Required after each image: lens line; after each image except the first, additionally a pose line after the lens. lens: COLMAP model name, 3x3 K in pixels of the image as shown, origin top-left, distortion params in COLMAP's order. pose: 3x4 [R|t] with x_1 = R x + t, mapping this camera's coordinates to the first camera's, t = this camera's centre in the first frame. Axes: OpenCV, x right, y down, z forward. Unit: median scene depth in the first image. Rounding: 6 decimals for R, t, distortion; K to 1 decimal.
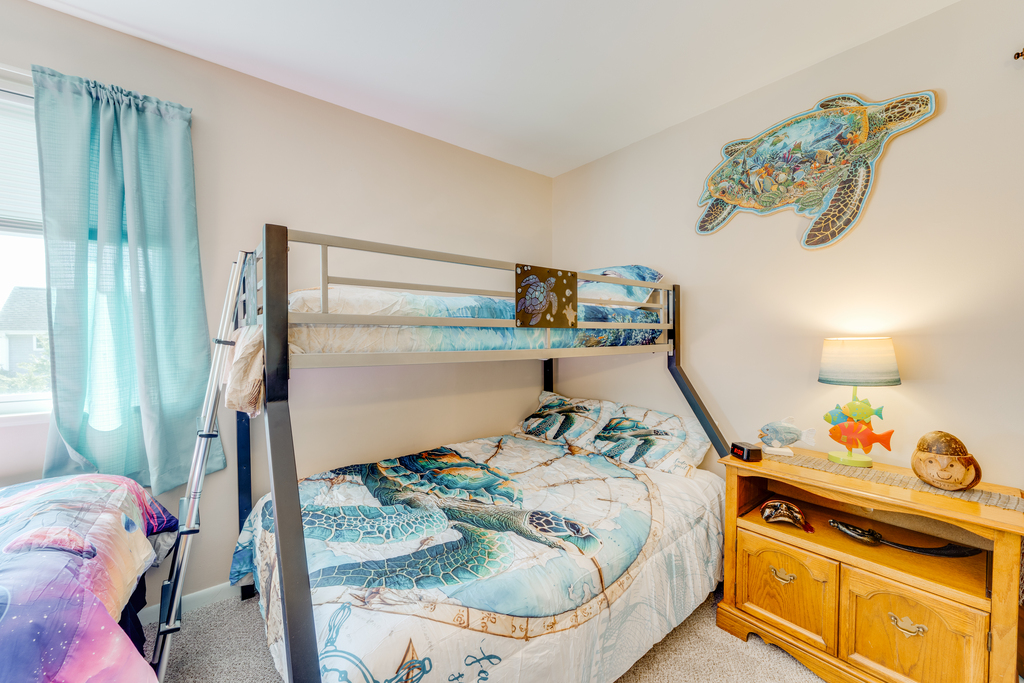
lens RADIAL K [[402.4, 0, 510.1], [0, 402.4, 333.1], [0, 0, 1]] dist [-0.003244, -0.000196]
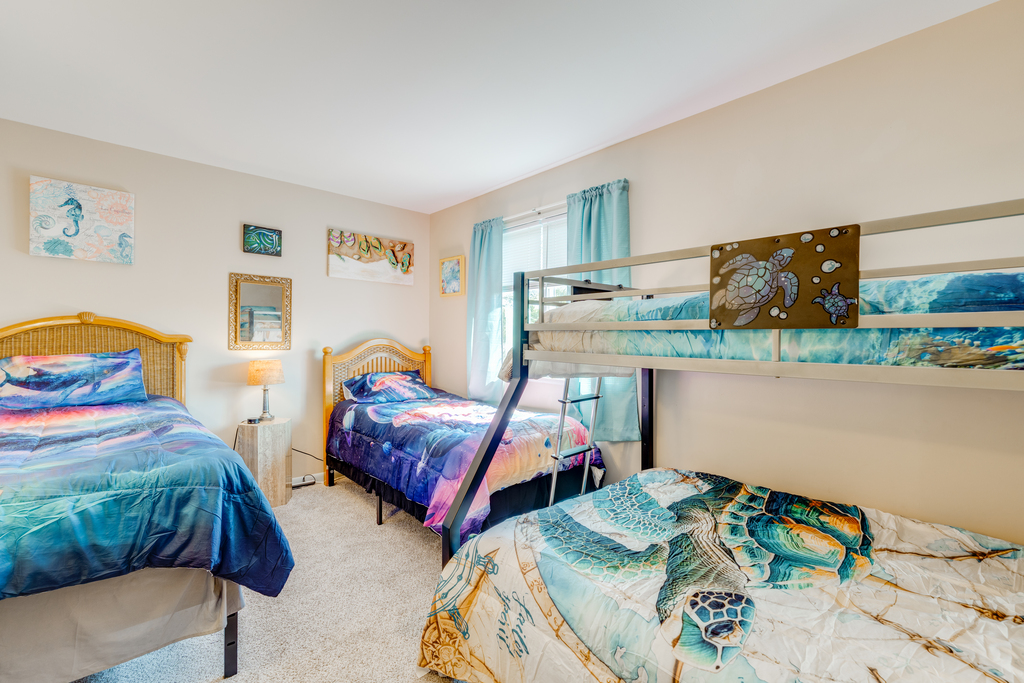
lens RADIAL K [[442.3, 0, 506.8], [0, 442.3, 330.1], [0, 0, 1]] dist [-0.000343, -0.000236]
pose [[0.057433, -0.016376, -0.998215, 0.794669], [-0.002121, 0.999861, -0.016525, 0.001338], [0.998347, 0.003066, 0.057391, 0.545115]]
